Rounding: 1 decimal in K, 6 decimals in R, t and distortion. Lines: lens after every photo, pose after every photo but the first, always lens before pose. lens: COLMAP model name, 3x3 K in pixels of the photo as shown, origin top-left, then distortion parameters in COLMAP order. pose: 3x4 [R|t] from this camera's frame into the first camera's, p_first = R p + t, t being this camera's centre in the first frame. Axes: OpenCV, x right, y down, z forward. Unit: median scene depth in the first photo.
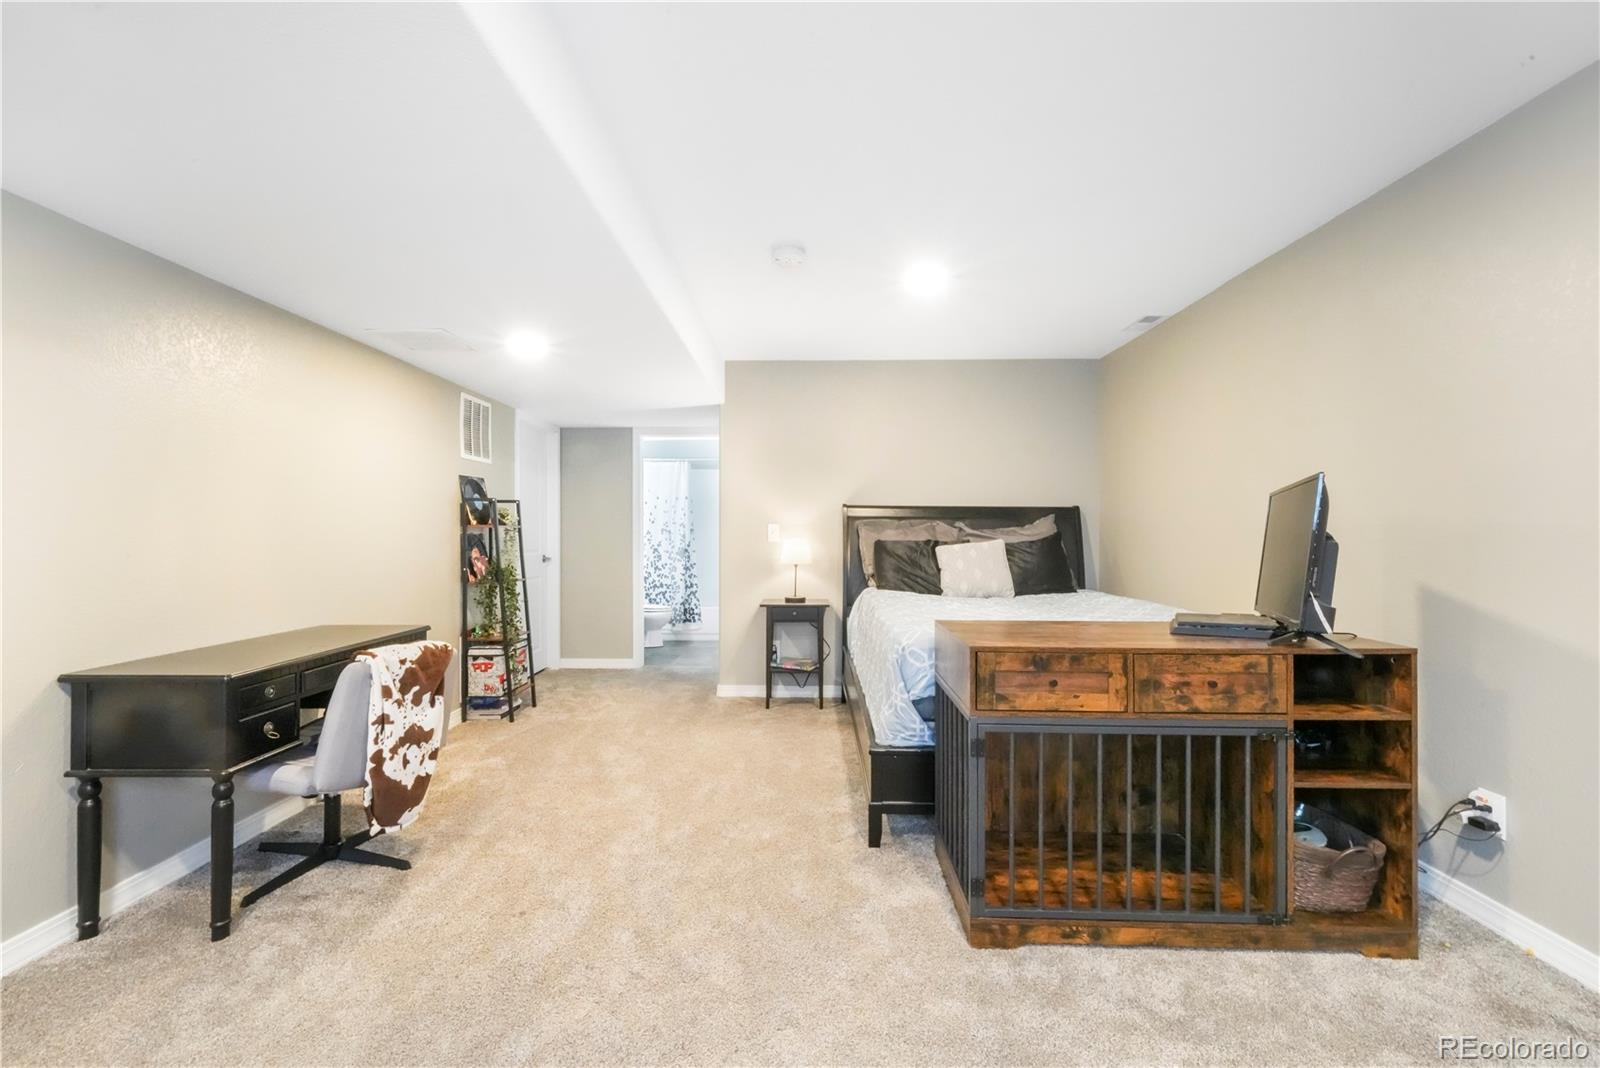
lens RADIAL K [[707.1, 0, 797.8], [0, 707.1, 530.9], [0, 0, 1]] dist [0.012936, 0.000221]
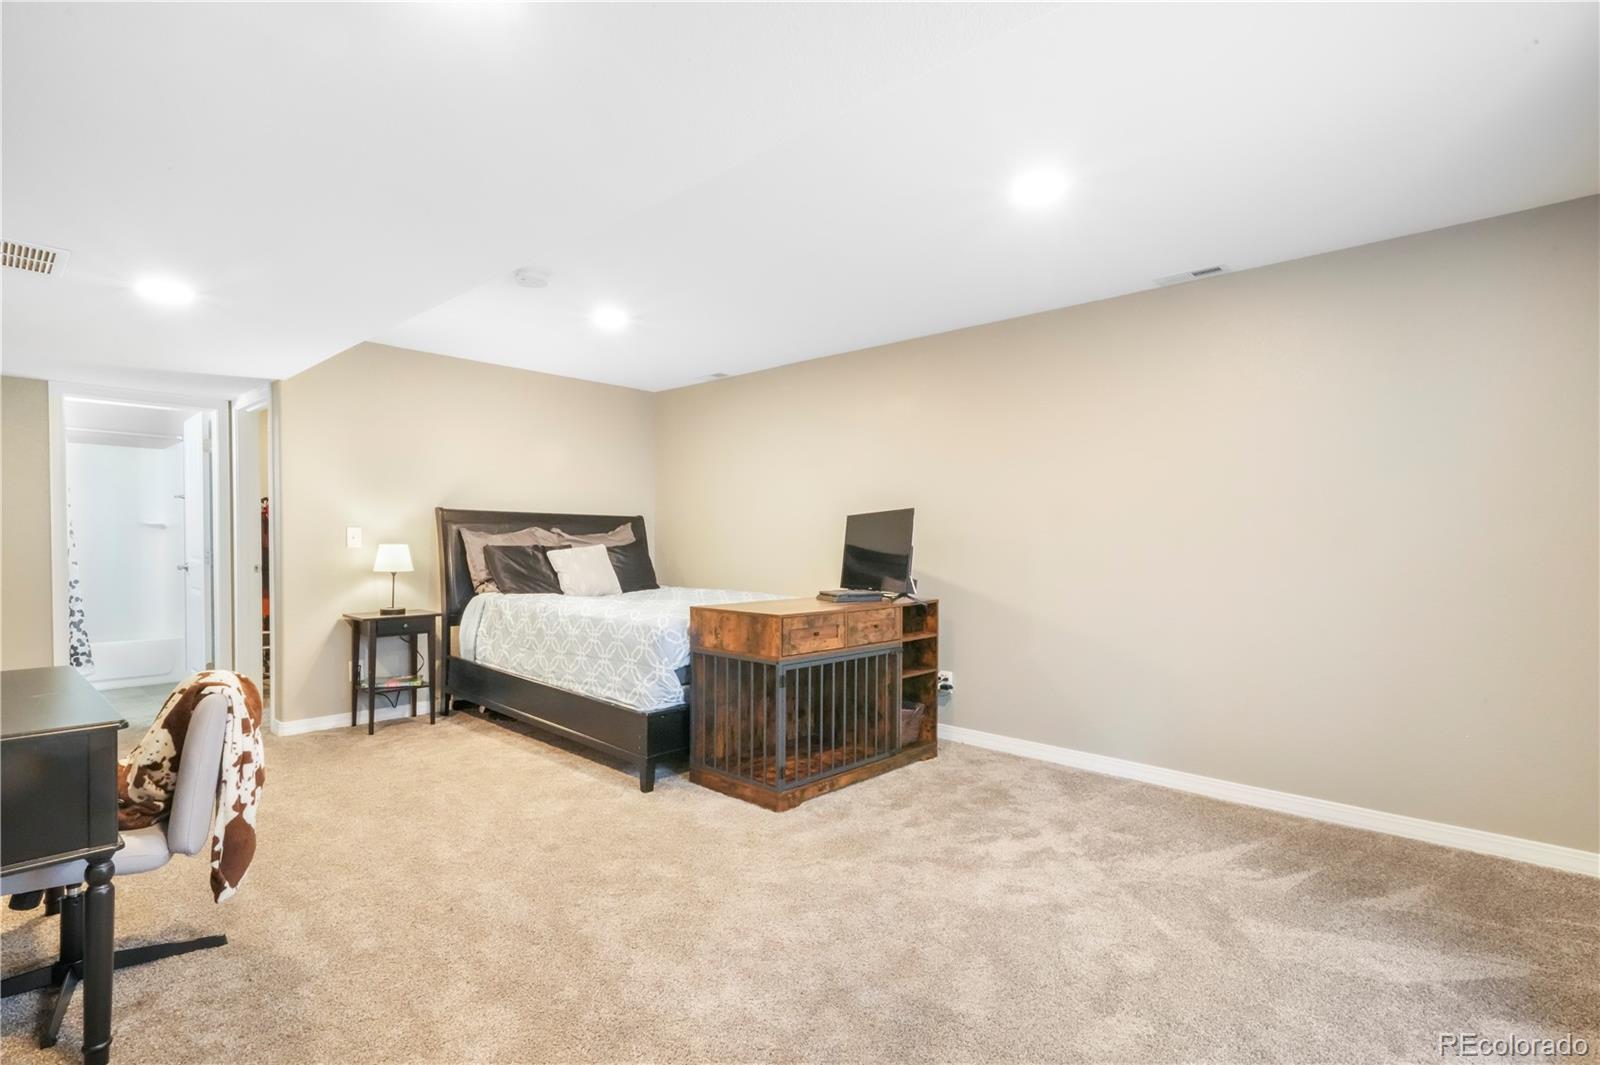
lens RADIAL K [[784.6, 0, 795.0], [0, 784.6, 538.7], [0, 0, 1]] dist [0.031674, 0.000501]
pose [[0.669711, 0.001343, 0.742621, -0.840235], [-0.006302, 0.999973, 0.003874, -0.006774], [-0.742595, -0.007274, 0.669701, -0.128420]]
